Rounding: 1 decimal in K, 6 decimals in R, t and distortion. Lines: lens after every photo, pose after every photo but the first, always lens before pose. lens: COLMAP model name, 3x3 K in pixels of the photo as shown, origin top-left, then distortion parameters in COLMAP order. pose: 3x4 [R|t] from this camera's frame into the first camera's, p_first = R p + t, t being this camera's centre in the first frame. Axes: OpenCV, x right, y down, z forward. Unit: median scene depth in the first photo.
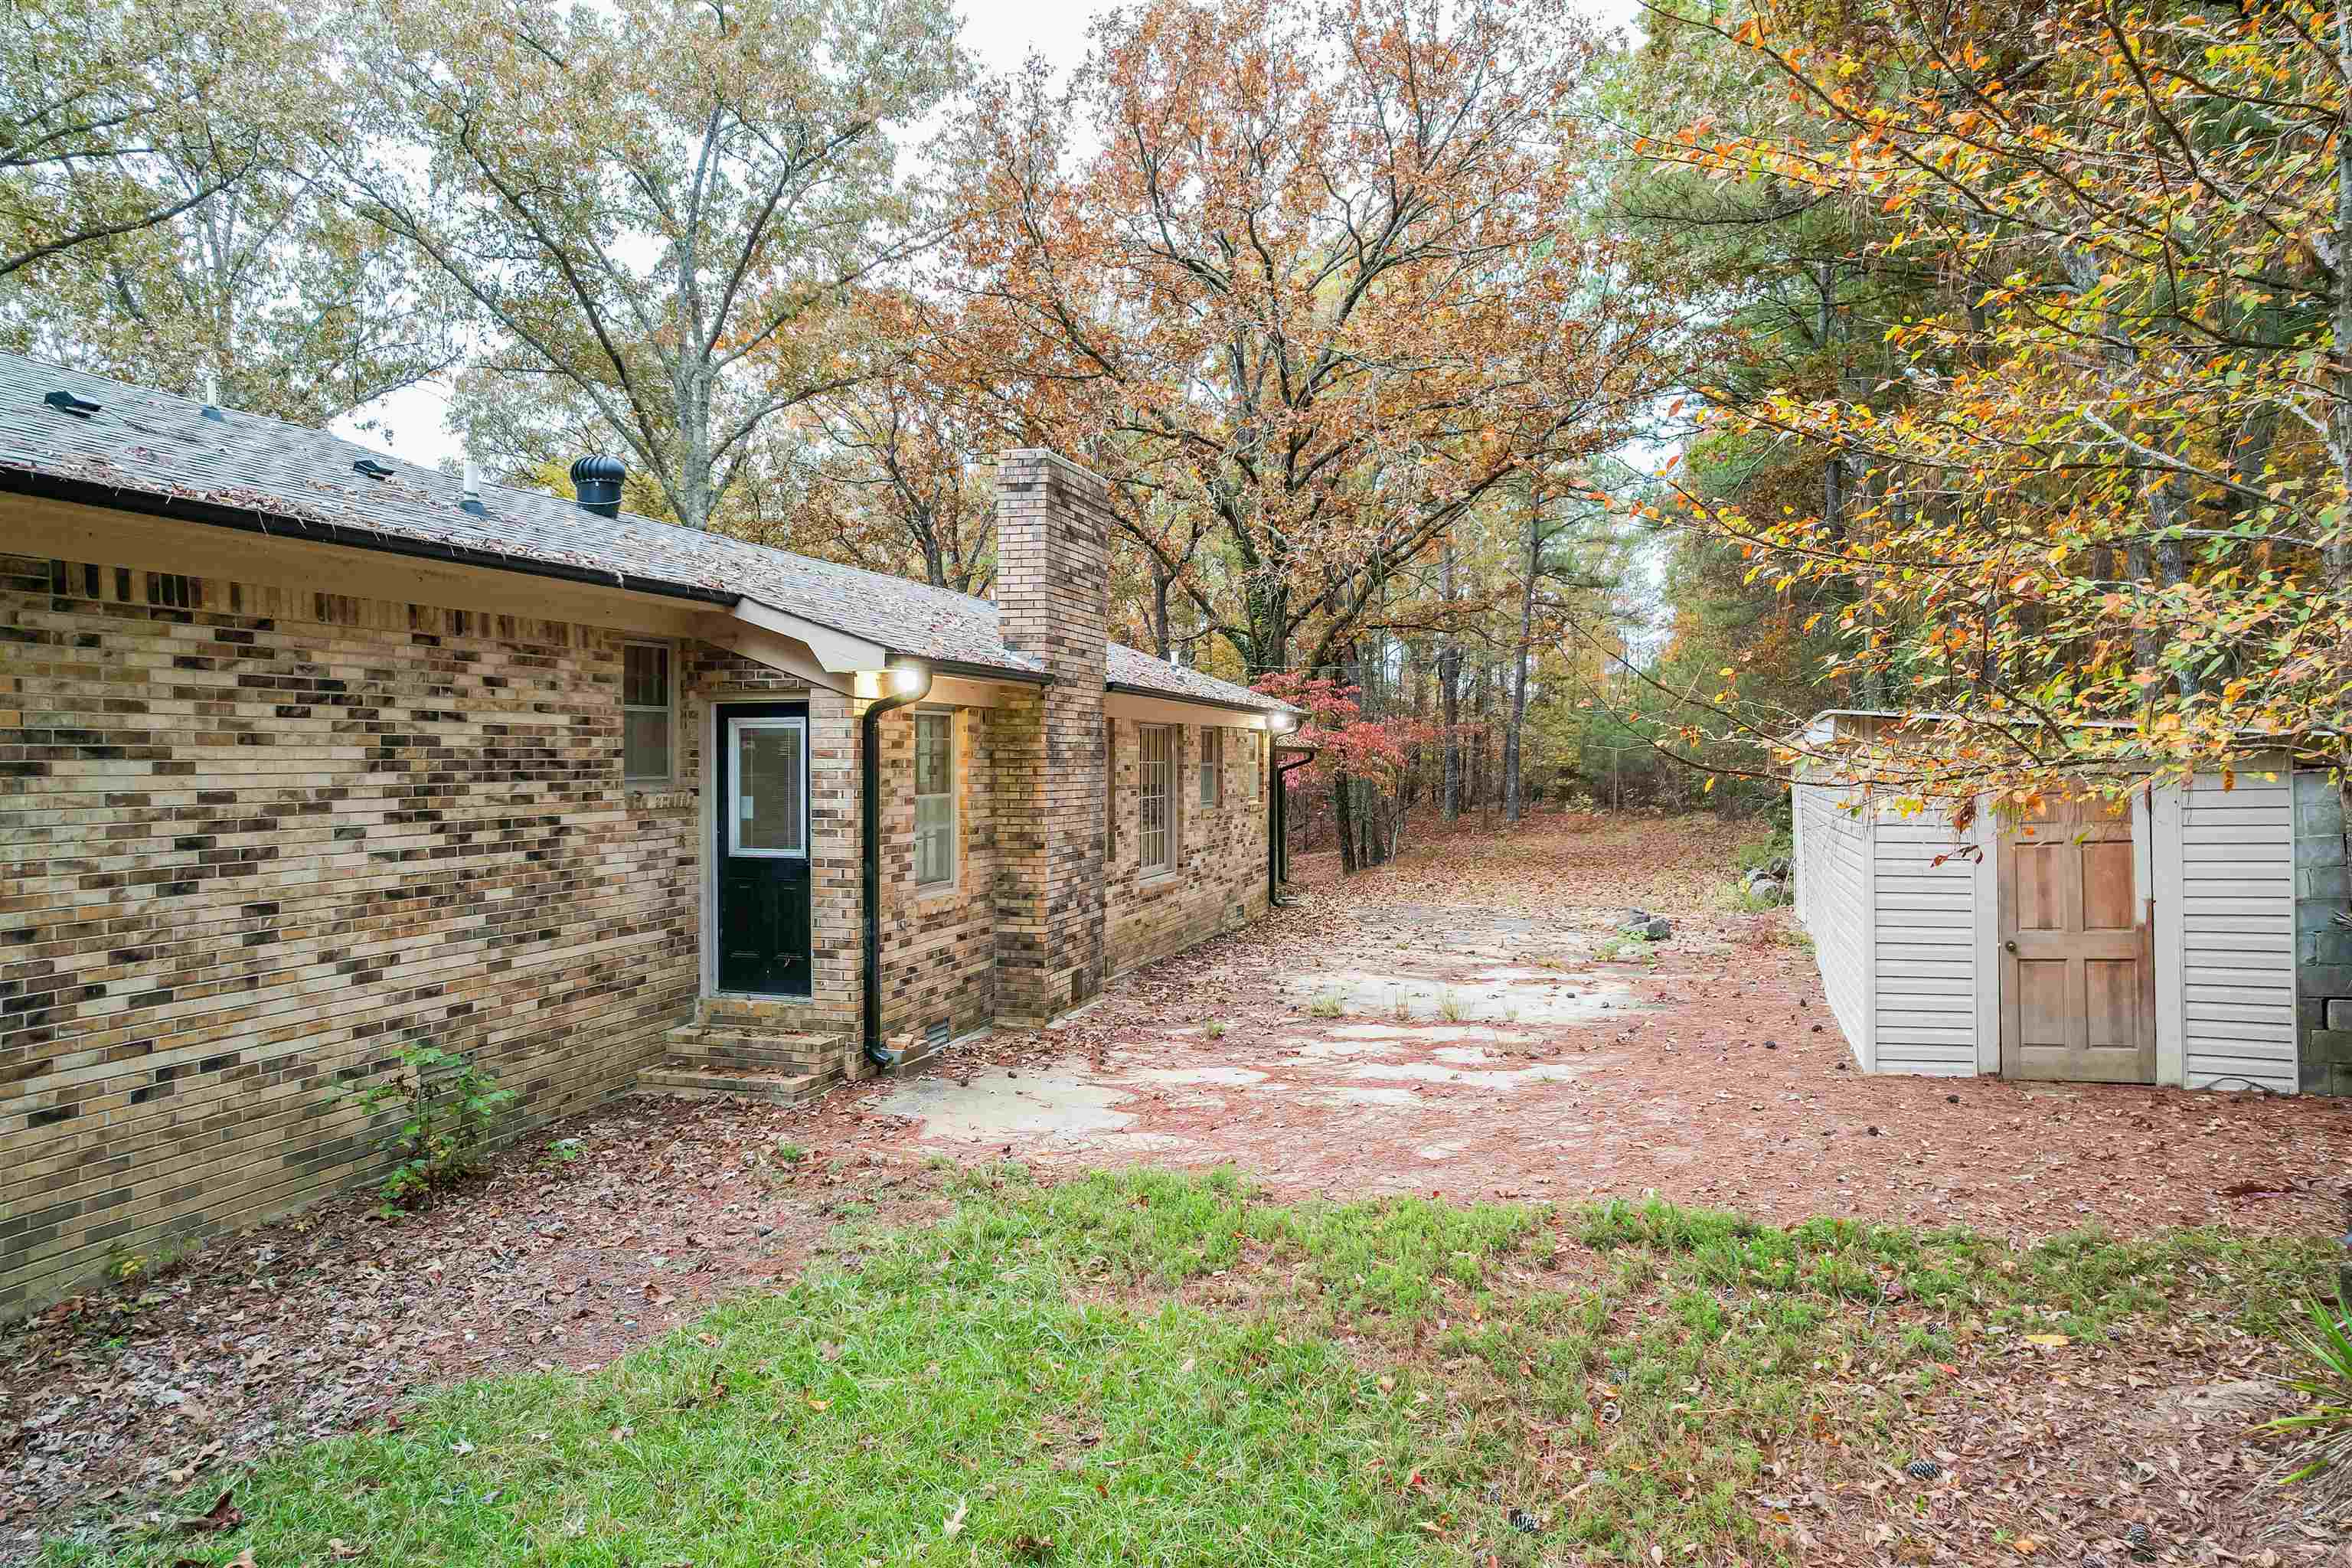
lens RADIAL K [[1493.3, 0, 1180.1], [0, 1493.3, 774.2], [0, 0, 1]] dist [-0.049150, 0.039934]
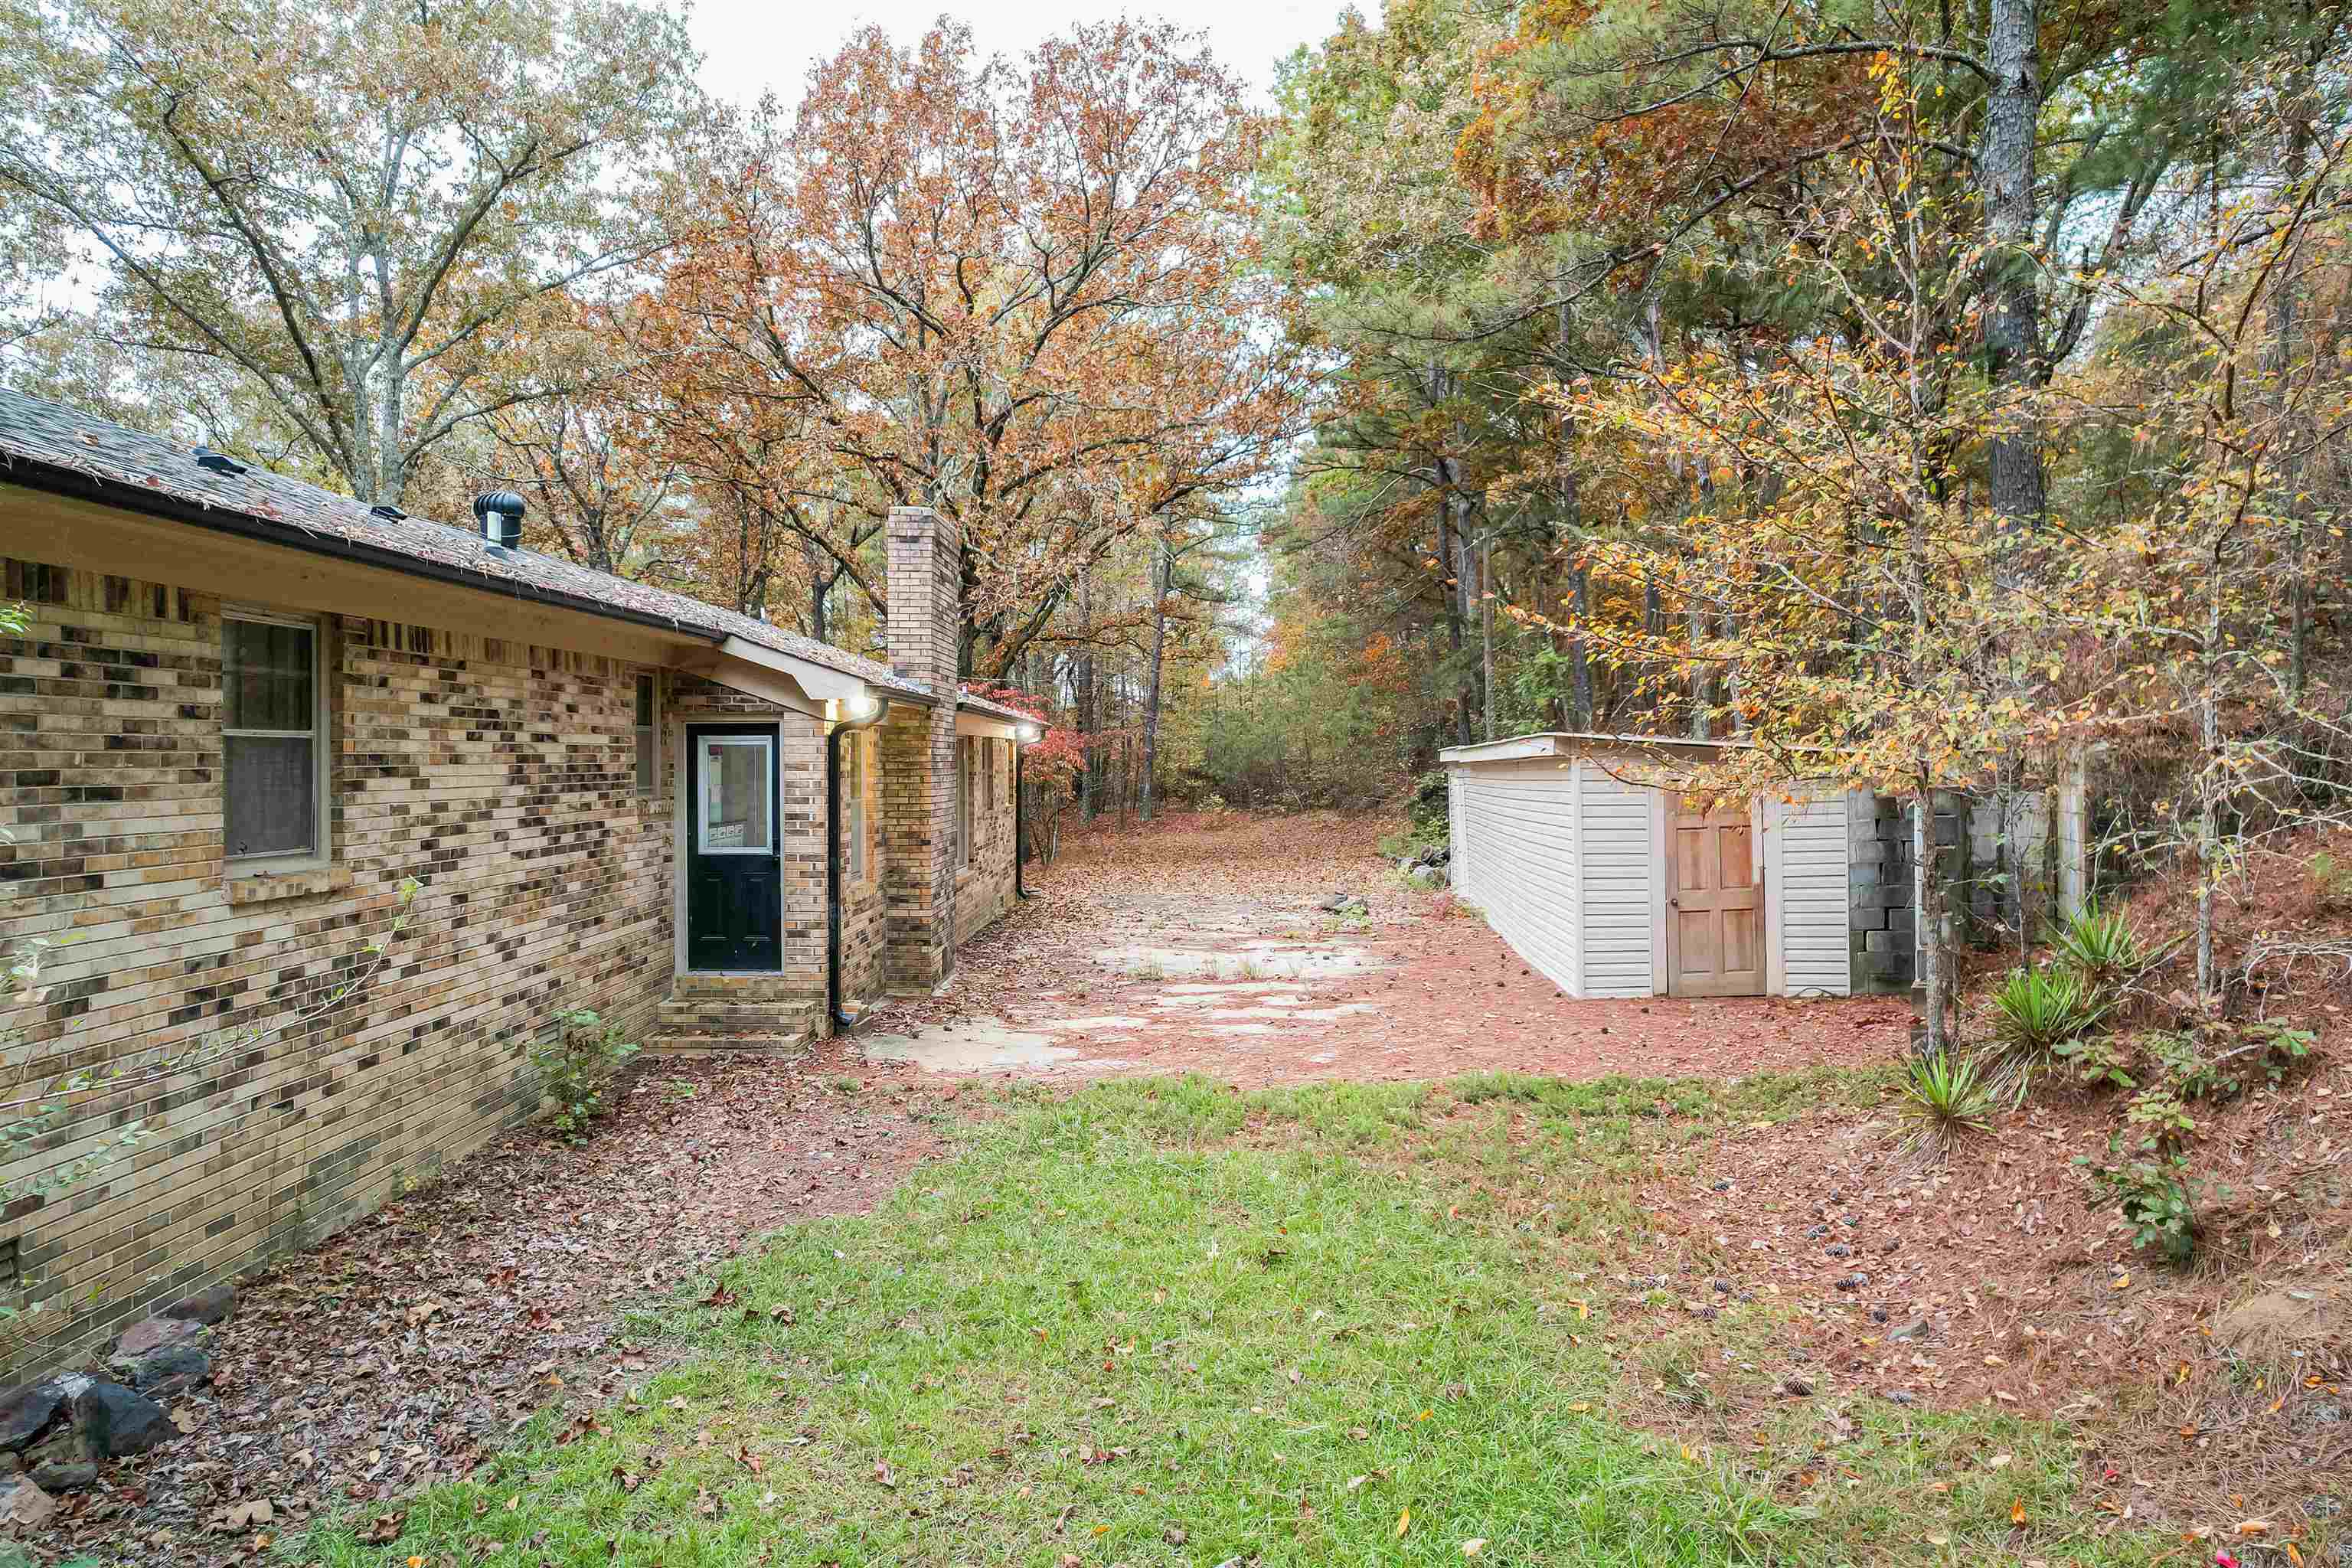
lens RADIAL K [[1493.3, 0, 1168.8], [0, 1493.3, 777.5], [0, 0, 1]] dist [-0.049150, 0.039934]
pose [[0.965742, -0.003614, 0.259479, -0.273528], [0.003274, 0.999993, 0.001744, -0.006489], [-0.259484, -0.000835, 0.965747, -0.245645]]
